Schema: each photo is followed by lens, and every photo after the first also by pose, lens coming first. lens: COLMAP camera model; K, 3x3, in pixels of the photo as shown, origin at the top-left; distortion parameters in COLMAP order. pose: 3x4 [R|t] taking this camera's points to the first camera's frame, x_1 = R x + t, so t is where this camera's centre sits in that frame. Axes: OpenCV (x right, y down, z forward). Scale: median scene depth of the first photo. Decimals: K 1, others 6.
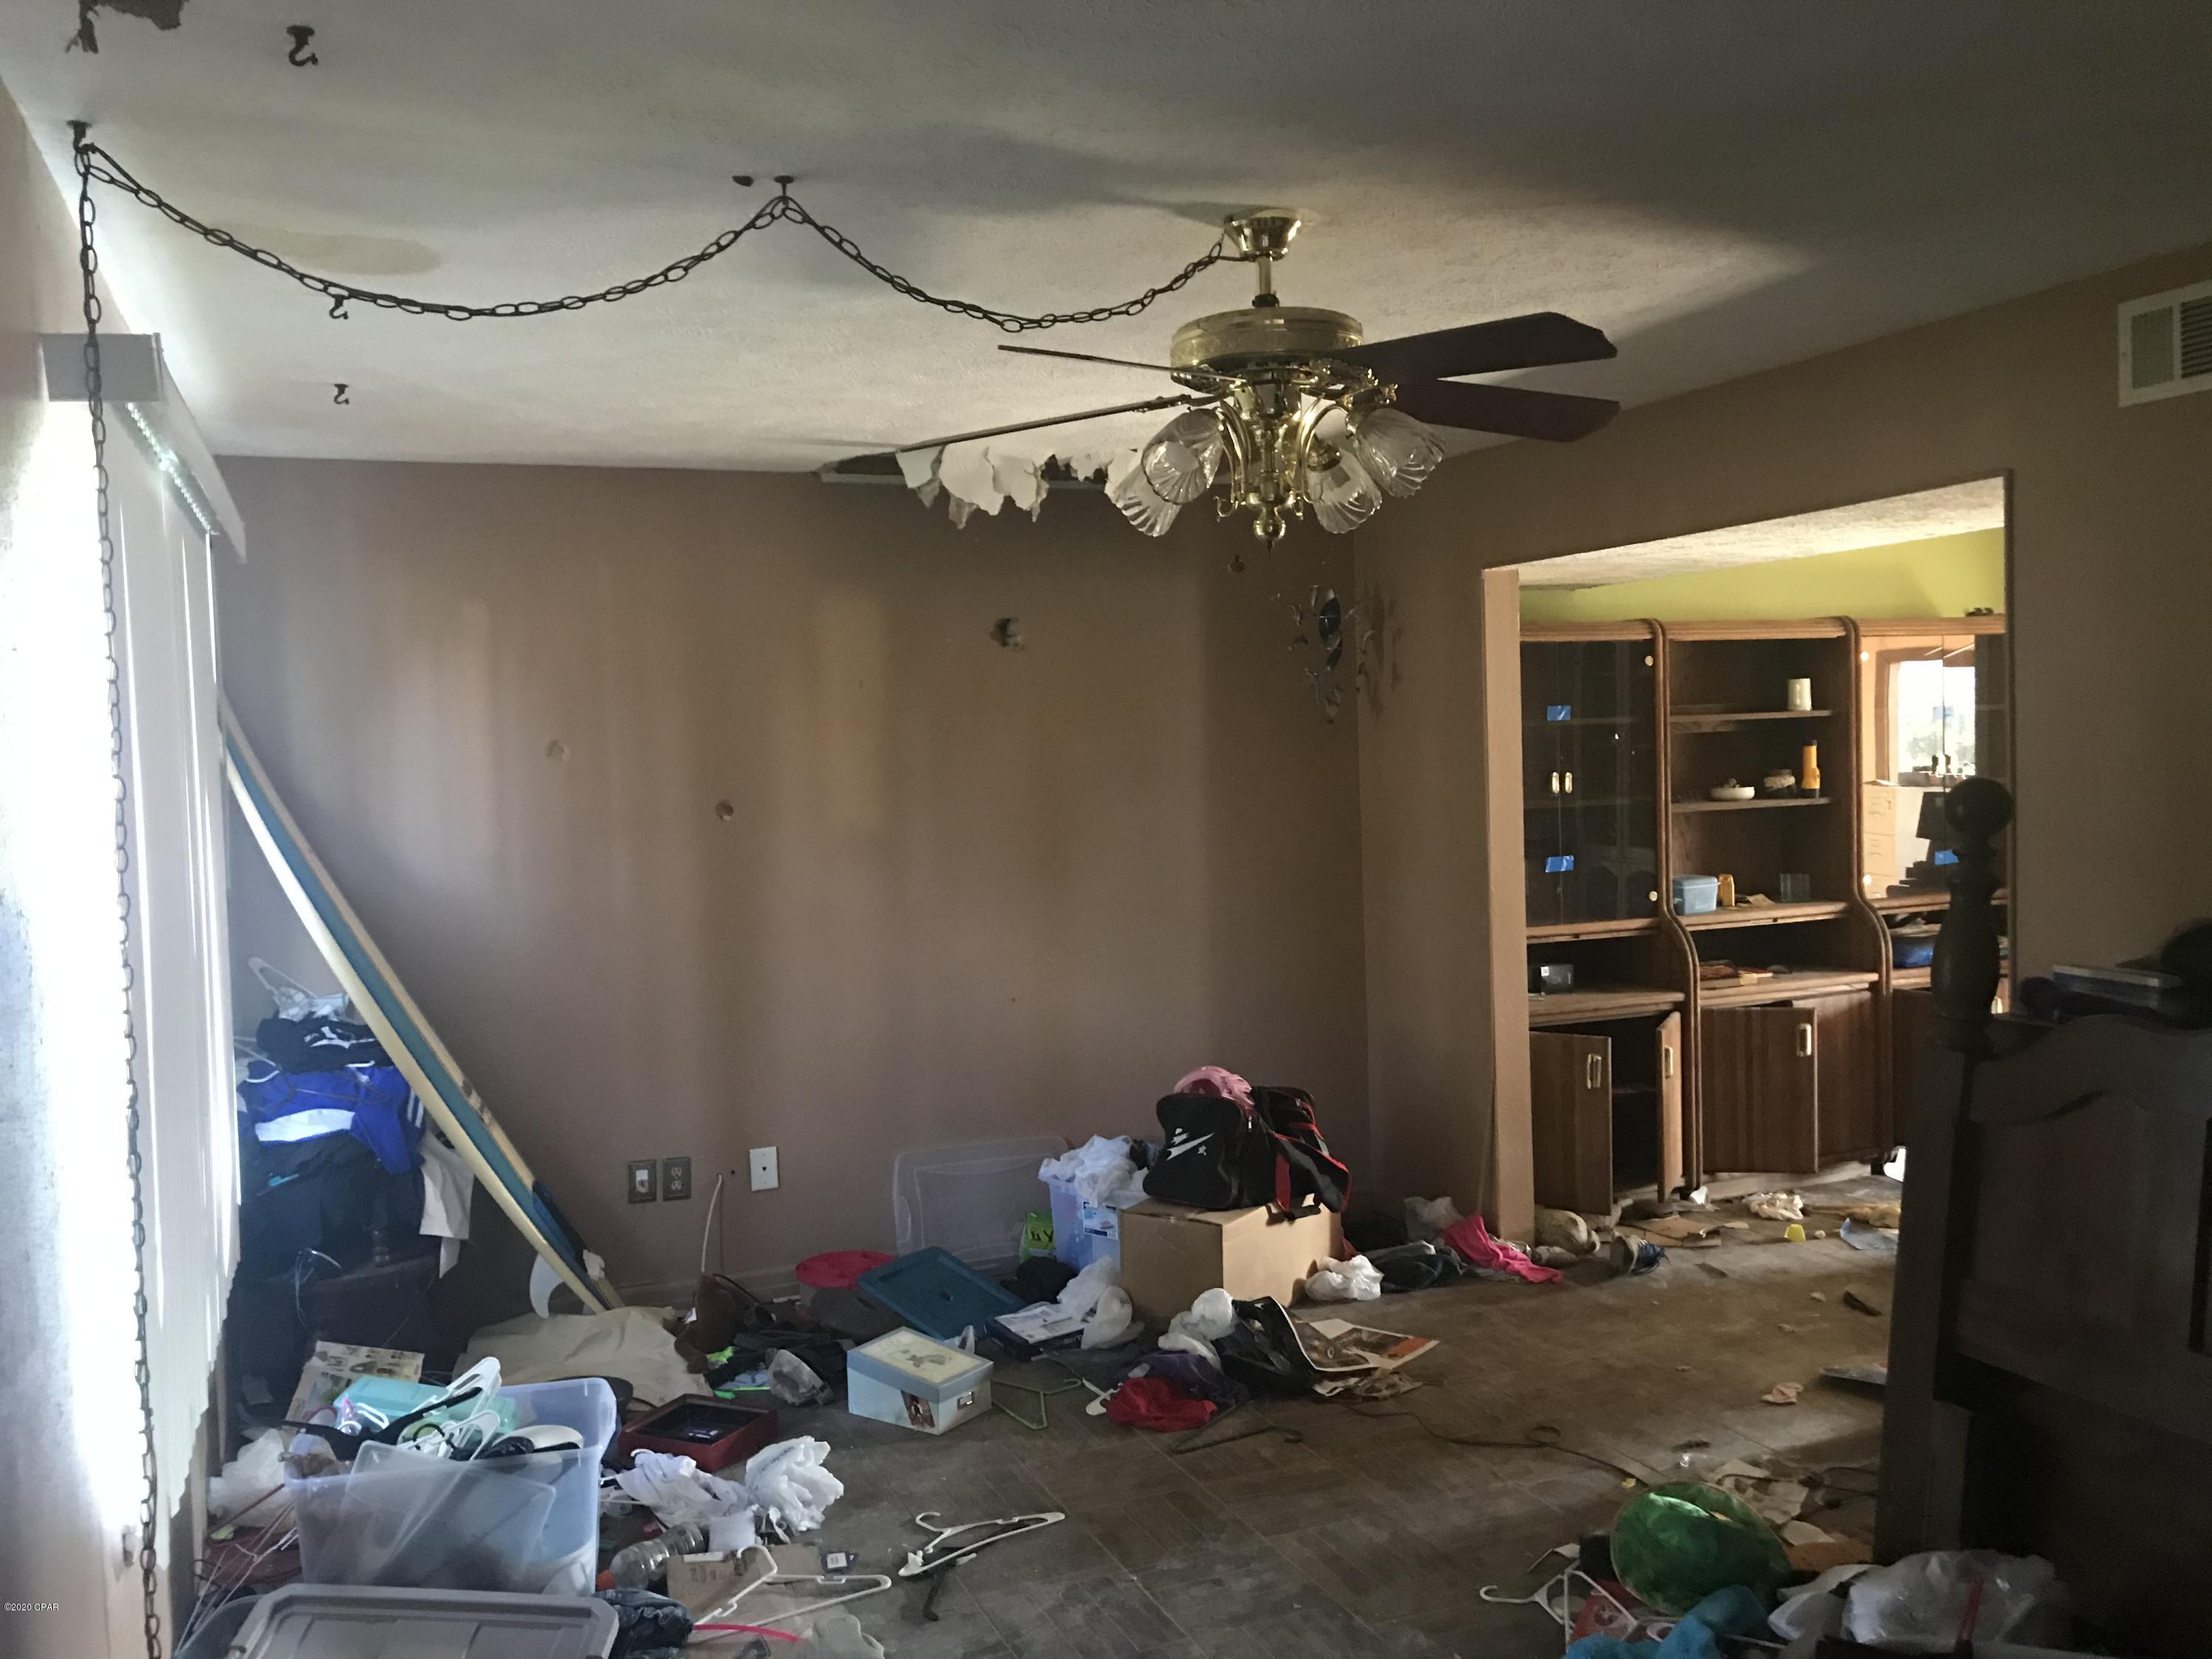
lens RADIAL K [[1808.6, 0, 1114.1], [0, 1808.6, 822.0], [0, 0, 1]] dist [0.020281, -0.033485]
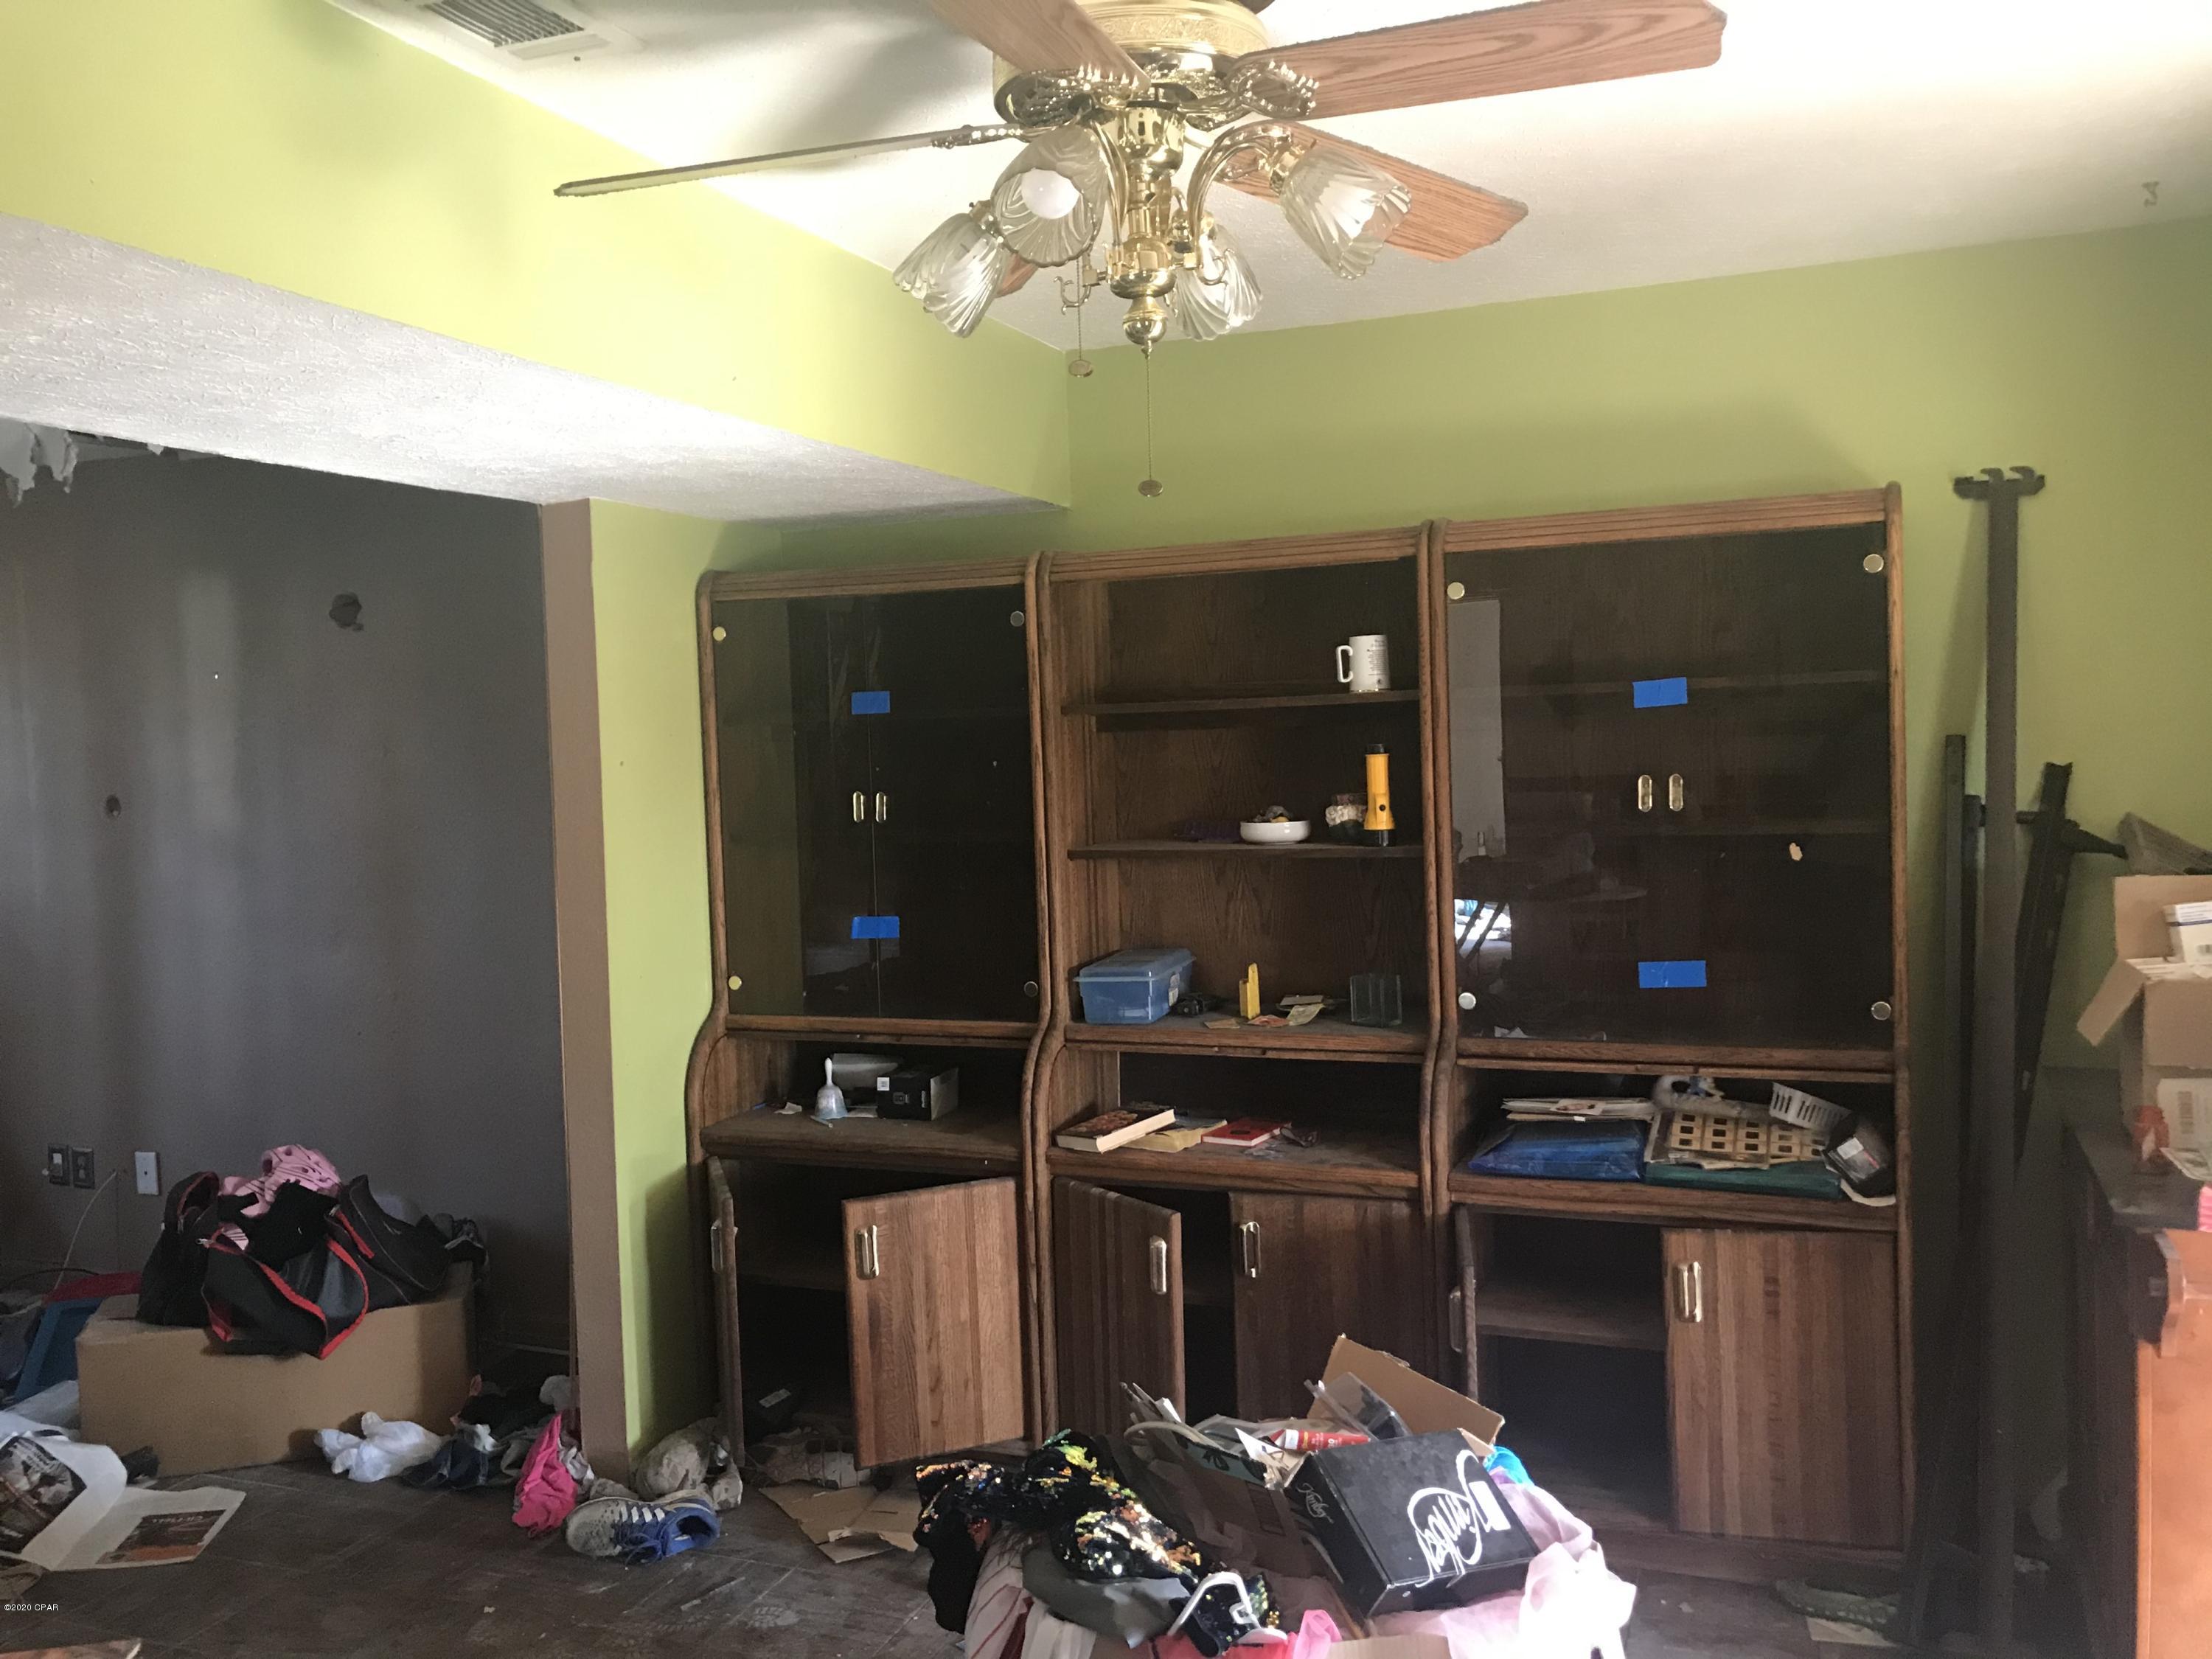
lens RADIAL K [[1808.6, 0, 1109.1], [0, 1808.6, 835.0], [0, 0, 1]] dist [0.020281, -0.033485]
pose [[0.732275, 0.047564, -0.679346, 0.751260], [-0.025082, 0.998765, 0.042892, -0.041156], [0.680547, -0.014369, 0.732564, 0.567670]]
